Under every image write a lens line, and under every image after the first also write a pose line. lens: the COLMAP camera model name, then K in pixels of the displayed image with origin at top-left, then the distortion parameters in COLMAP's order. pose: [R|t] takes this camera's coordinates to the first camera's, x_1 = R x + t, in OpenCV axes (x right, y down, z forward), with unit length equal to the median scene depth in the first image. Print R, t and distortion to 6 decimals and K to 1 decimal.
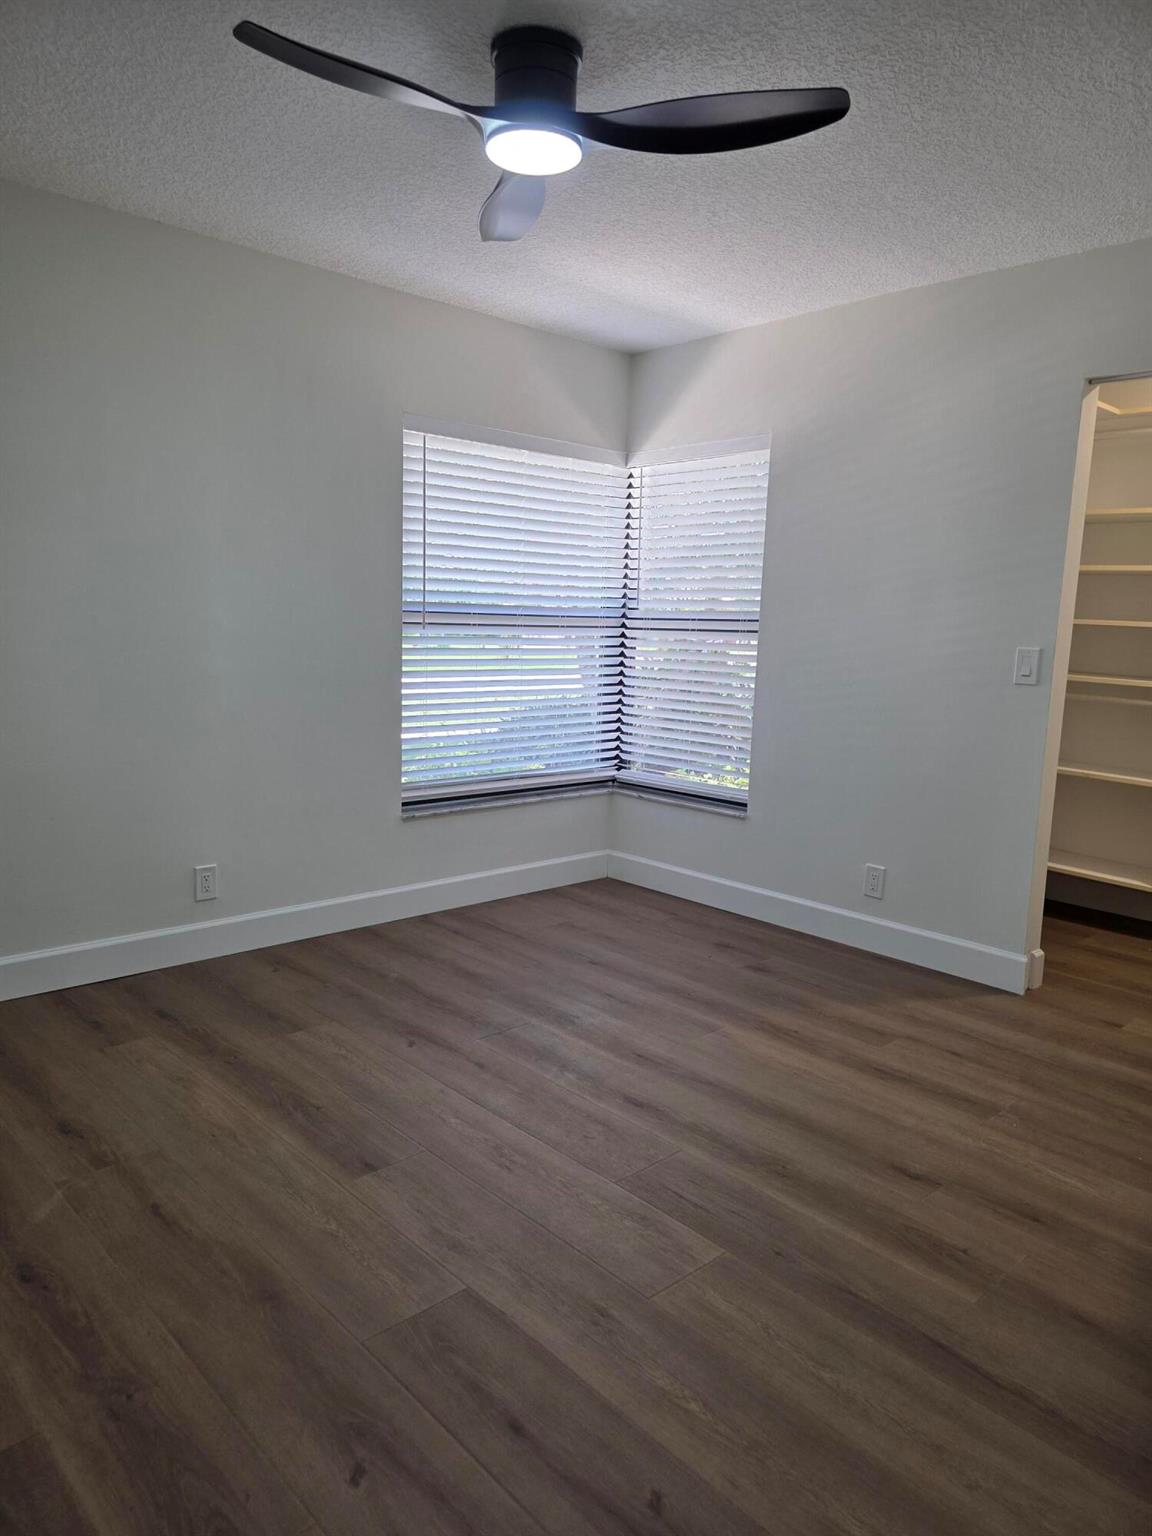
lens RADIAL K [[1034.9, 0, 567.2], [0, 1034.9, 778.7], [0, 0, 1]] dist [0.057235, -0.043620]
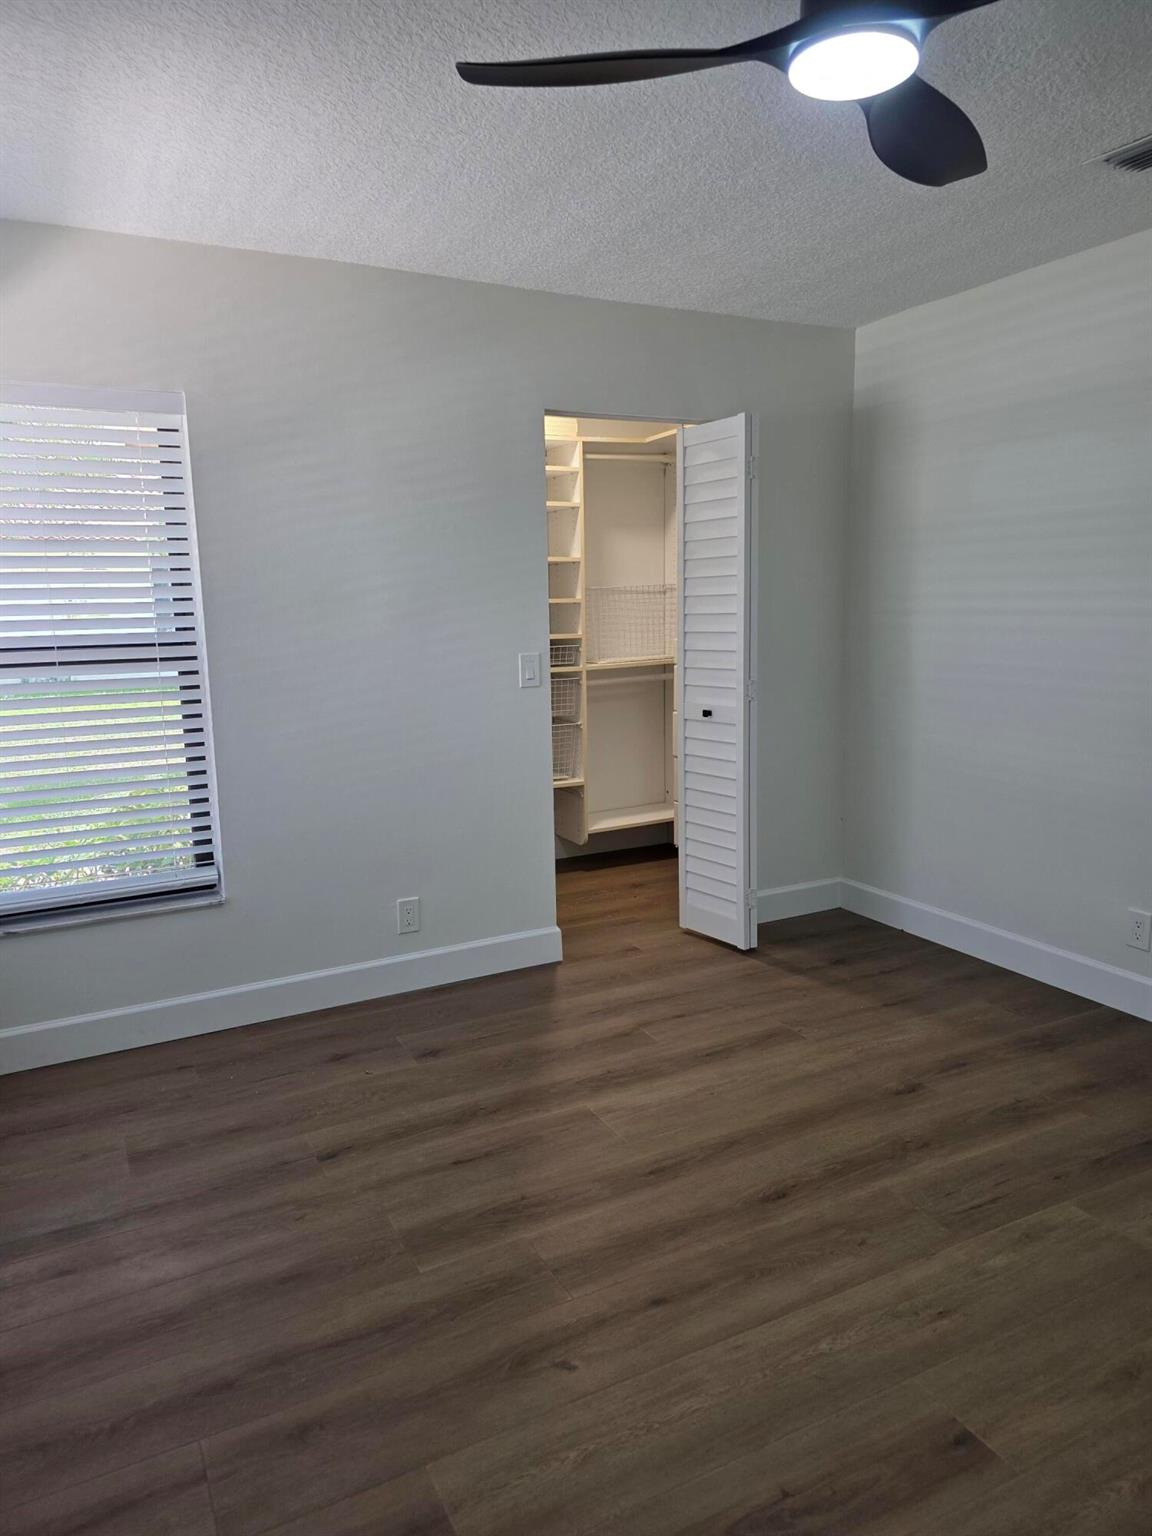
lens RADIAL K [[1034.9, 0, 579.4], [0, 1034.9, 764.8], [0, 0, 1]] dist [0.057235, -0.043620]
pose [[0.262099, -0.191916, 0.945765, -0.599534], [0.170688, 0.973794, 0.150301, -0.169611], [-0.949826, 0.122038, 0.287989, 0.680121]]
